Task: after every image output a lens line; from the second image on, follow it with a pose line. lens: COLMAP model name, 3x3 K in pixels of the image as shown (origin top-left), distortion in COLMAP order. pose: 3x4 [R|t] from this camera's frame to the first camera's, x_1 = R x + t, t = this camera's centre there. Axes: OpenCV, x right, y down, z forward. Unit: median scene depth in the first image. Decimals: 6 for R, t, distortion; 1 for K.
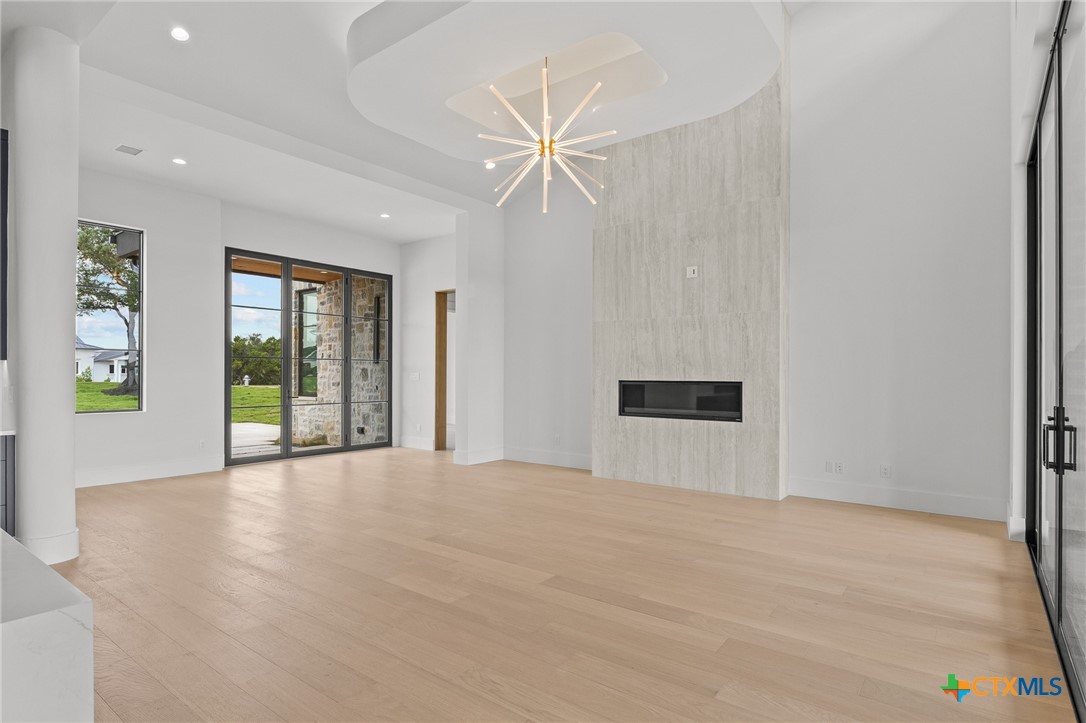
lens RADIAL K [[577.5, 0, 534.9], [0, 577.5, 372.8], [0, 0, 1]] dist [-0.004135, -0.001469]
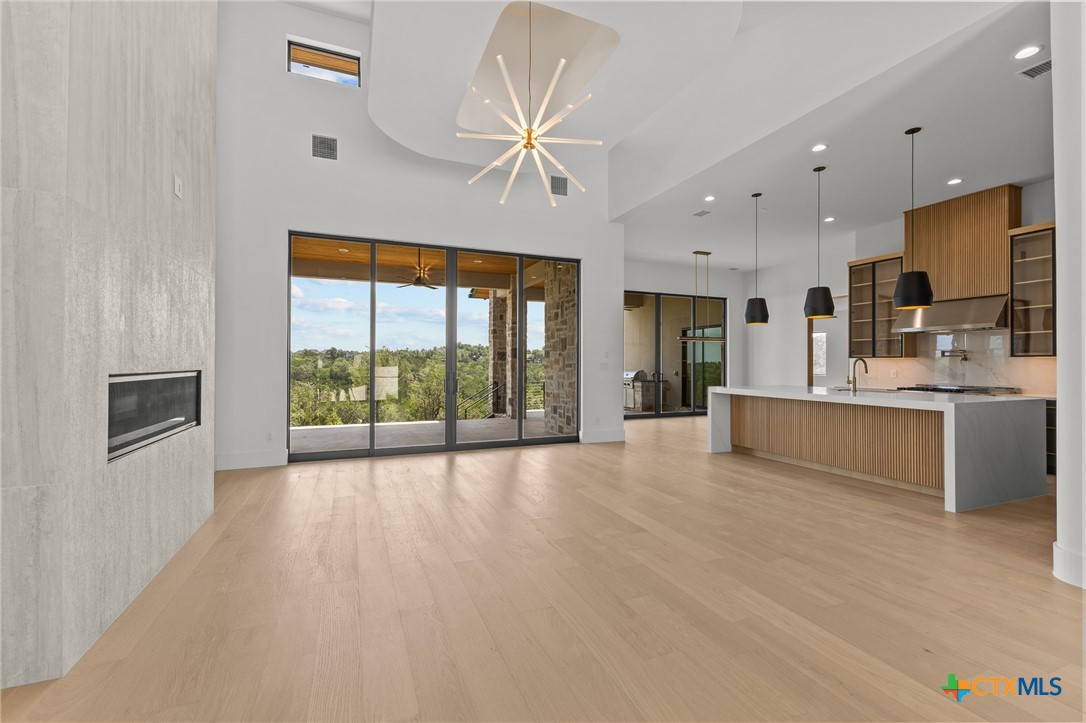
lens RADIAL K [[466.1, 0, 547.0], [0, 466.1, 361.3], [0, 0, 1]] dist [0.007682, -0.001286]
pose [[-0.875710, -0.002487, 0.482831, -0.291860], [-0.006043, 0.999965, -0.005809, 0.005168], [-0.482800, -0.008005, -0.875694, 1.228184]]
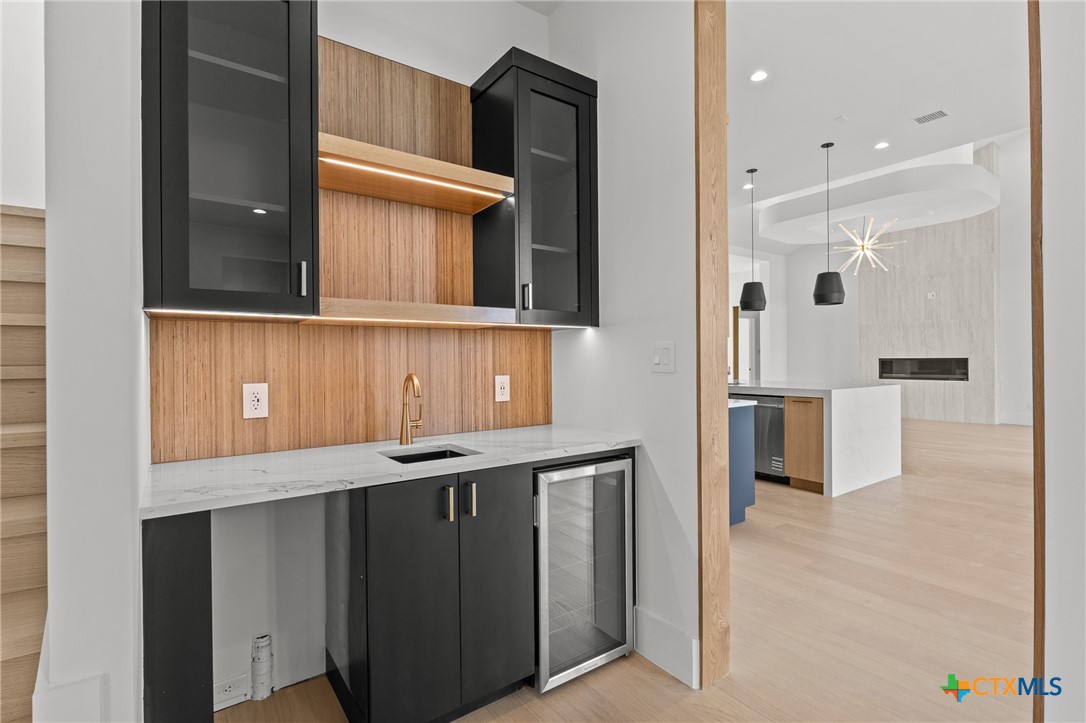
lens RADIAL K [[504.4, 0, 538.2], [0, 504.4, 358.3], [0, 0, 1]] dist [-0.004769, -0.000976]
pose [[0.956175, -0.010985, -0.292590, -0.421223], [0.011942, 0.999928, 0.001486, -0.001487], [0.292553, -0.004915, 0.956237, -0.800373]]
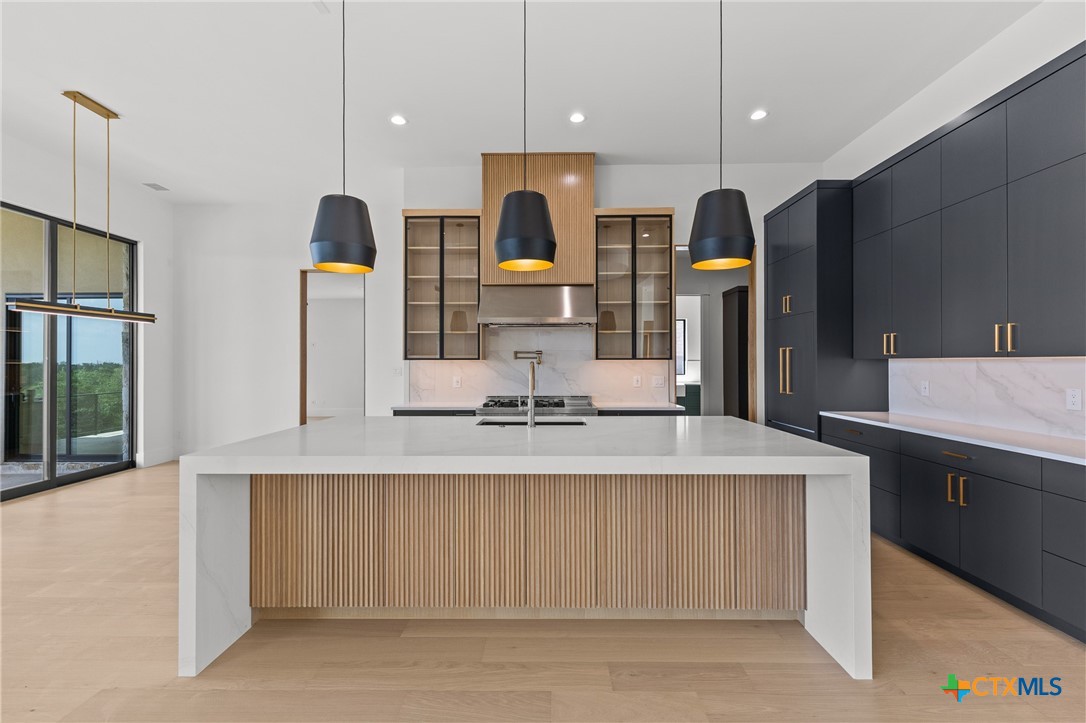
lens RADIAL K [[466.1, 0, 538.1], [0, 466.1, 361.1], [0, 0, 1]] dist [0.007682, -0.001286]
pose [[-0.801931, -0.005644, -0.597390, -0.103993], [0.000317, 0.999951, -0.009873, -0.005780], [0.597416, -0.008107, -0.801890, 0.517809]]
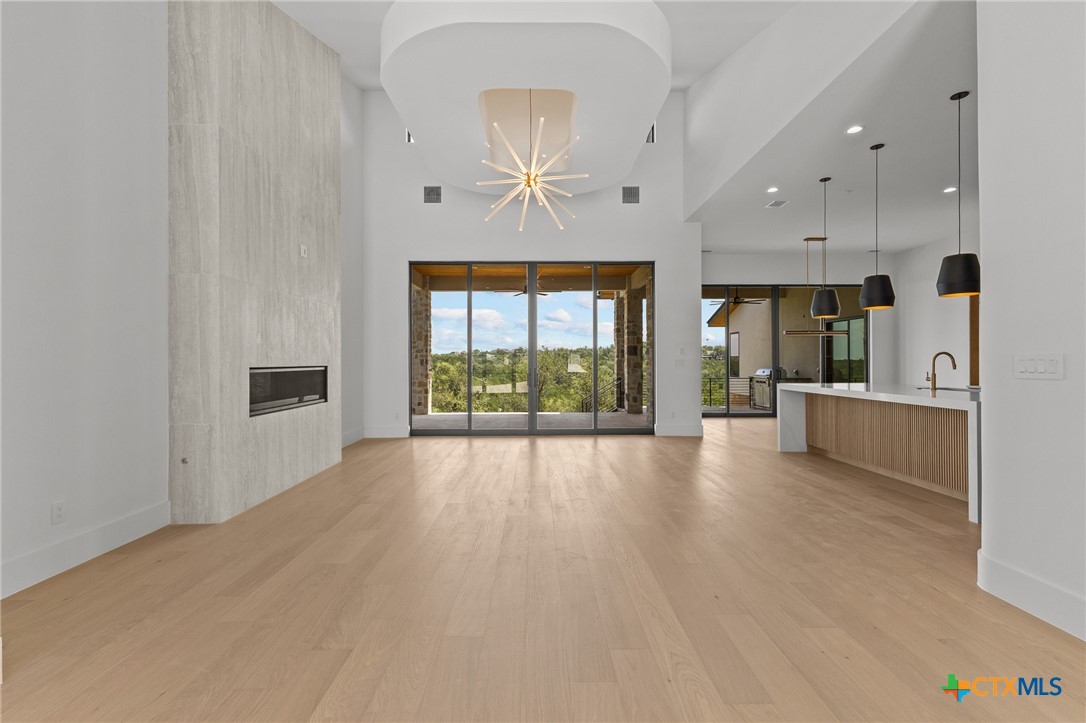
lens RADIAL K [[466.1, 0, 544.1], [0, 466.1, 361.2], [0, 0, 1]] dist [0.007682, -0.001286]
pose [[-0.636062, -0.000989, 0.771637, -0.568811], [-0.000523, 1.000000, 0.000850, 0.005246], [-0.771638, 0.000137, -0.636062, 1.174238]]
